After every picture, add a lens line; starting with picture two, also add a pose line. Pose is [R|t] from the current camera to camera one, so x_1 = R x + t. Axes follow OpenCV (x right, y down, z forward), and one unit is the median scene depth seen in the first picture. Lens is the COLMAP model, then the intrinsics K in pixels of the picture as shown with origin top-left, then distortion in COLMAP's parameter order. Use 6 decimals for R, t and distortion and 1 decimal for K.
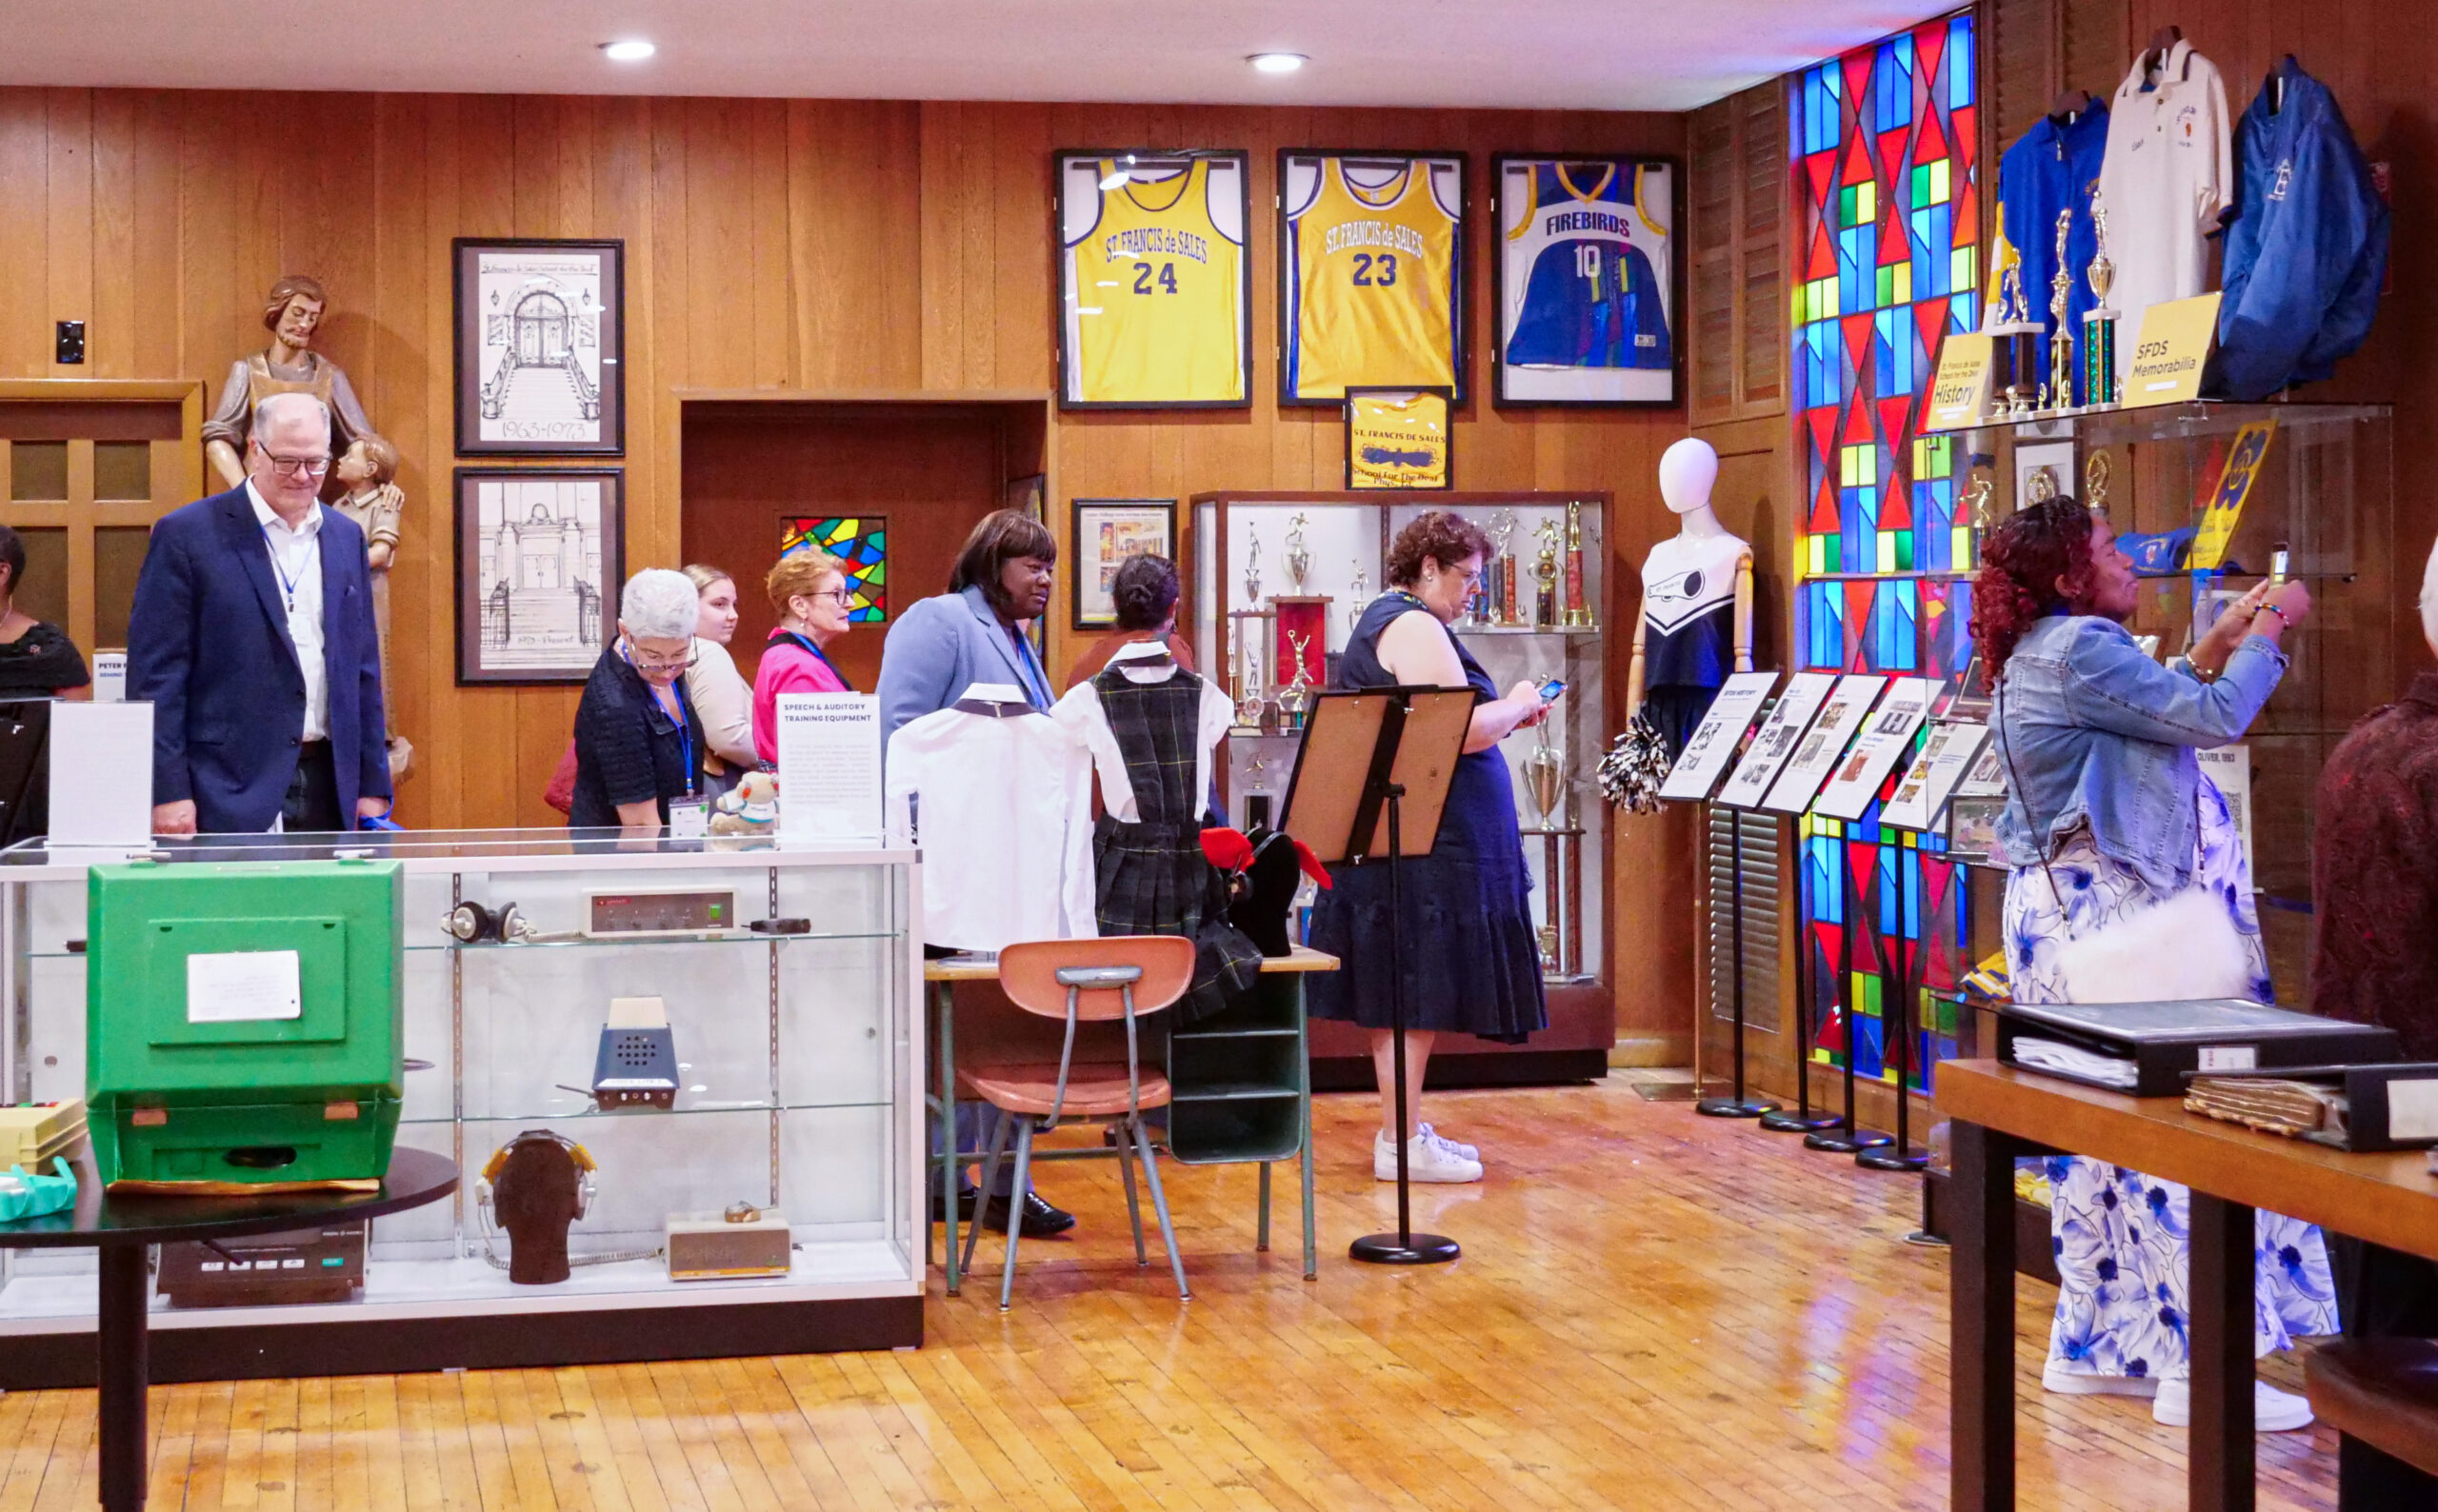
lens RADIAL K [[3284.3, 0, 1225.7], [0, 3284.3, 691.6], [0, 0, 1]] dist [-0.028068, 0.000000]
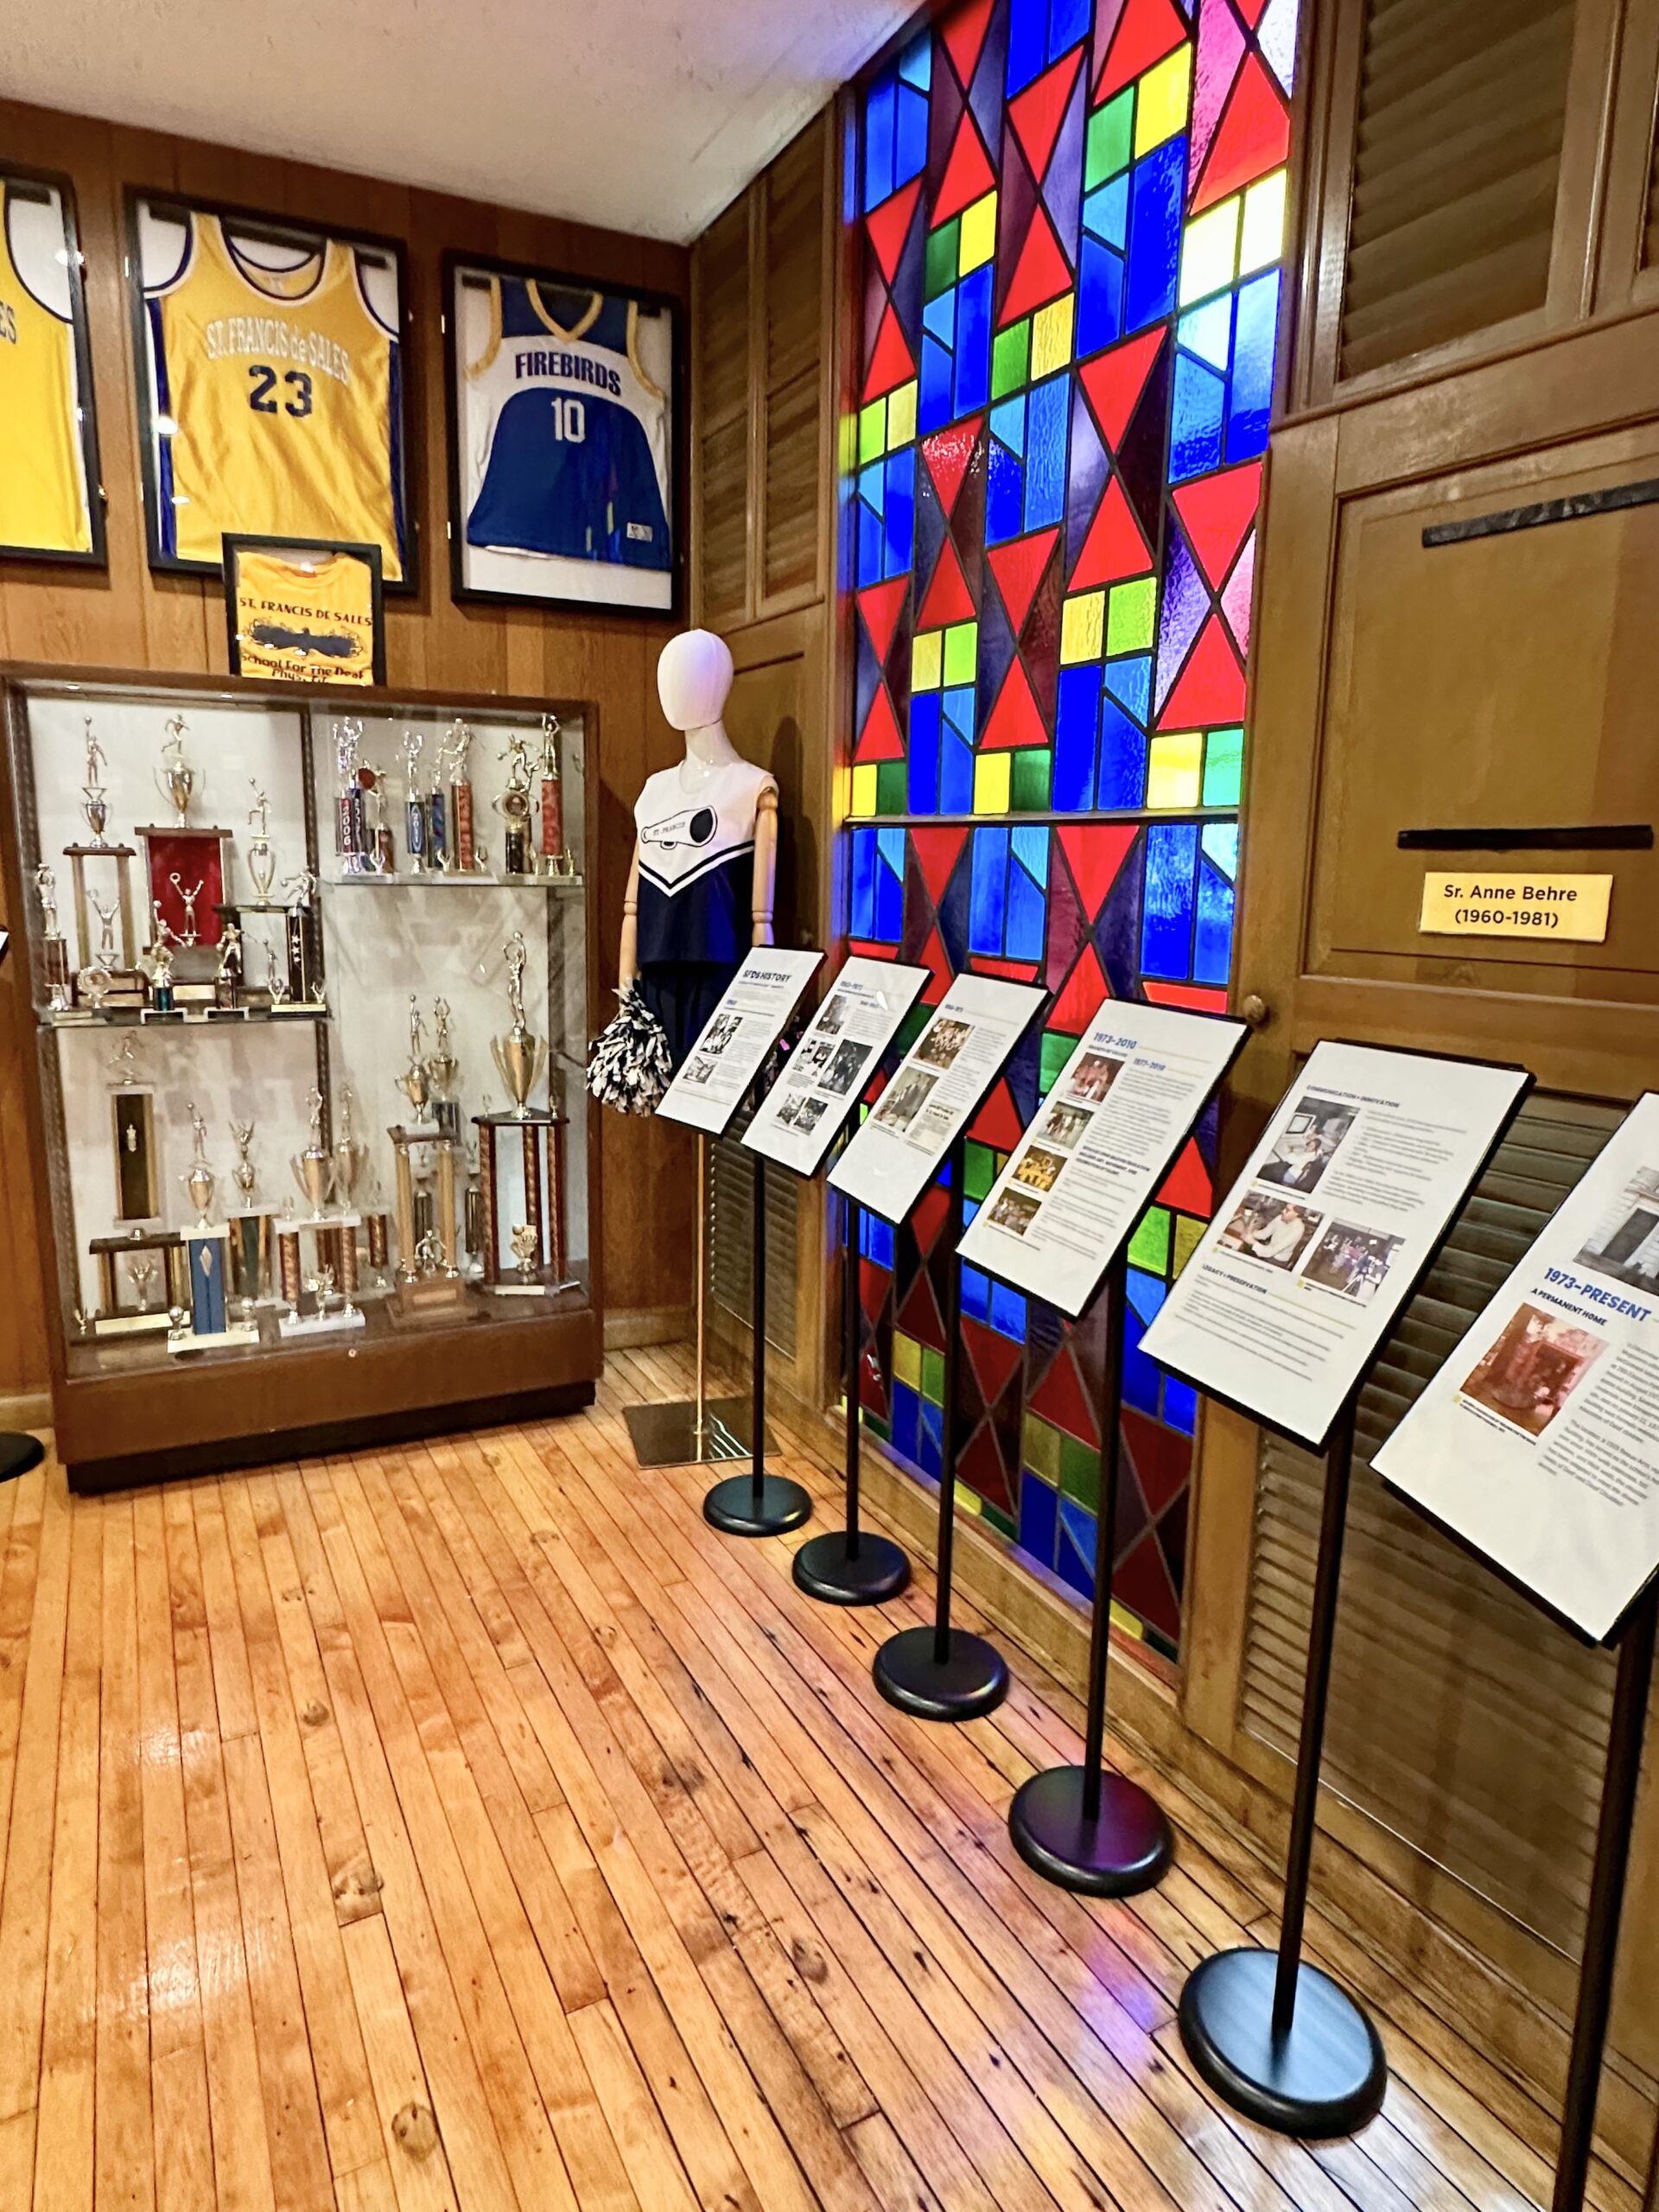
lens RADIAL K [[1318.8, 0, 798.4], [0, 1318.8, 1100.2], [0, 0, 1]] dist [-0.006591, 0.000352]
pose [[0.969705, -0.021603, 0.243321, 0.087529], [-0.018946, 0.986430, 0.163084, -0.020188], [-0.243543, -0.162753, 0.956137, 0.685382]]
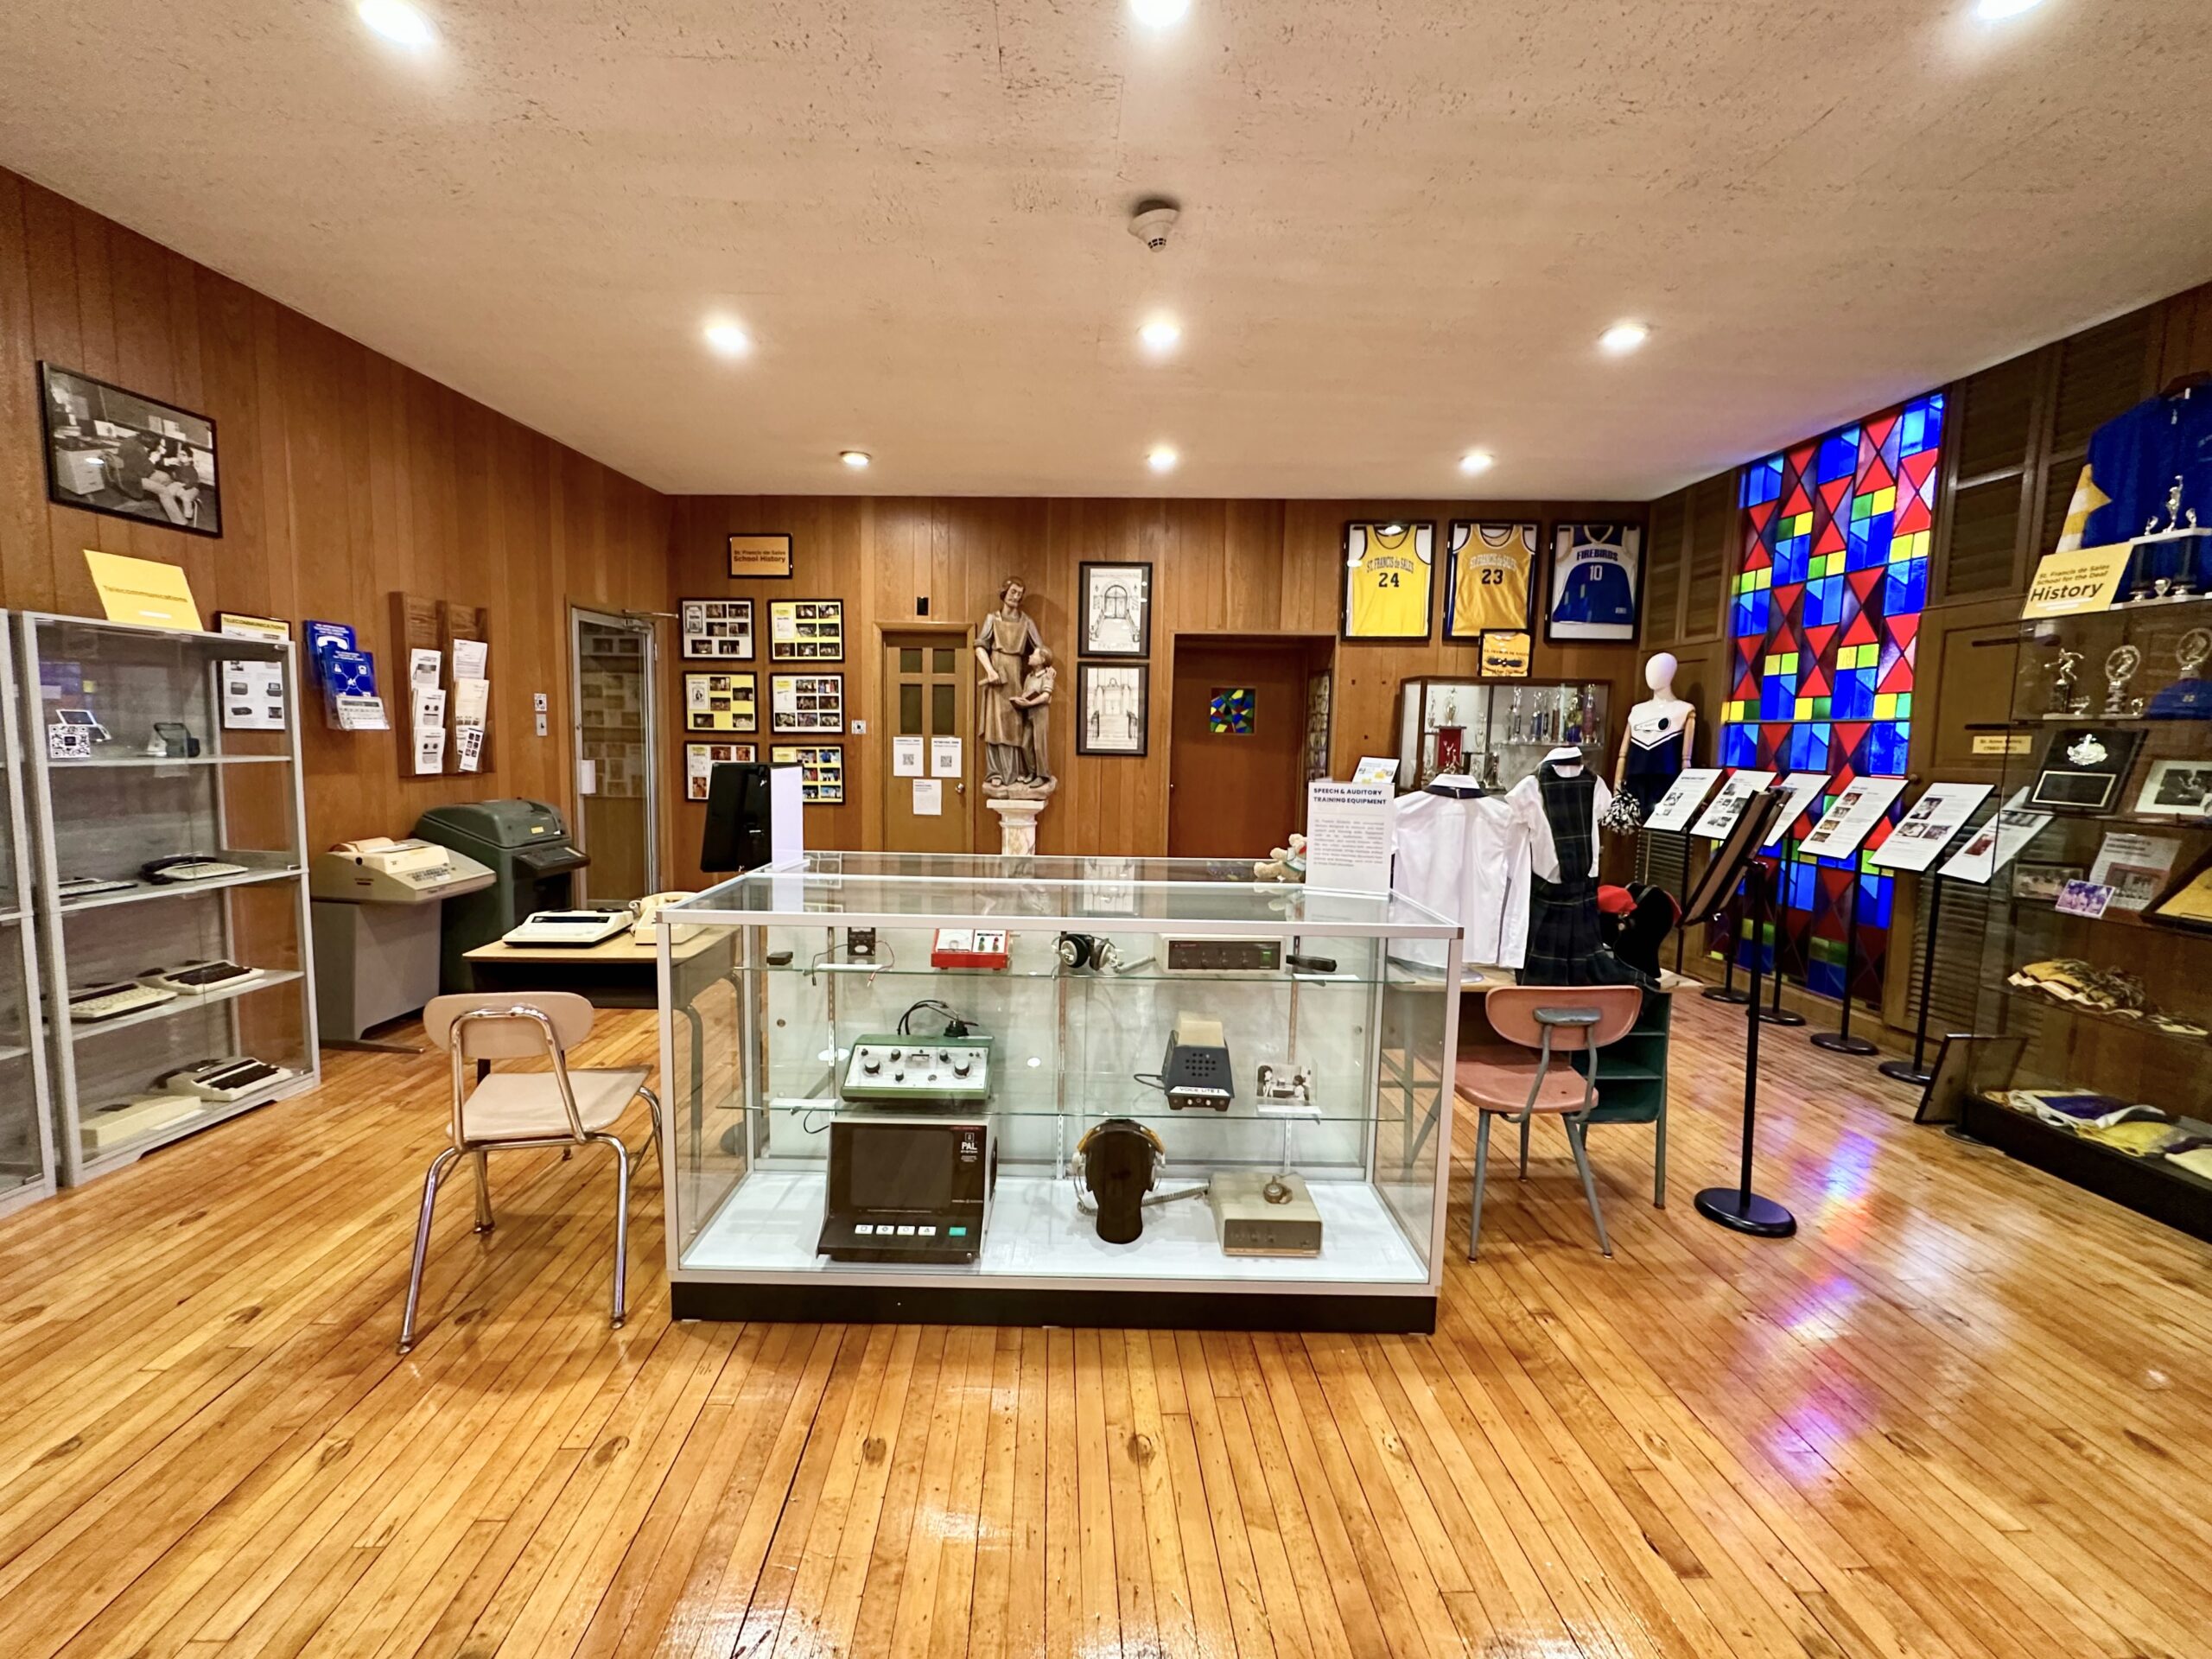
lens RADIAL K [[901.6, 0, 1085.3], [0, 901.6, 821.5], [0, 0, 1]] dist [-0.005216, 0.001321]
pose [[0.974768, 0.046947, -0.218230, -0.083556], [-0.030820, 0.996576, 0.076724, -0.004218], [0.221084, -0.068063, 0.972877, 0.364462]]
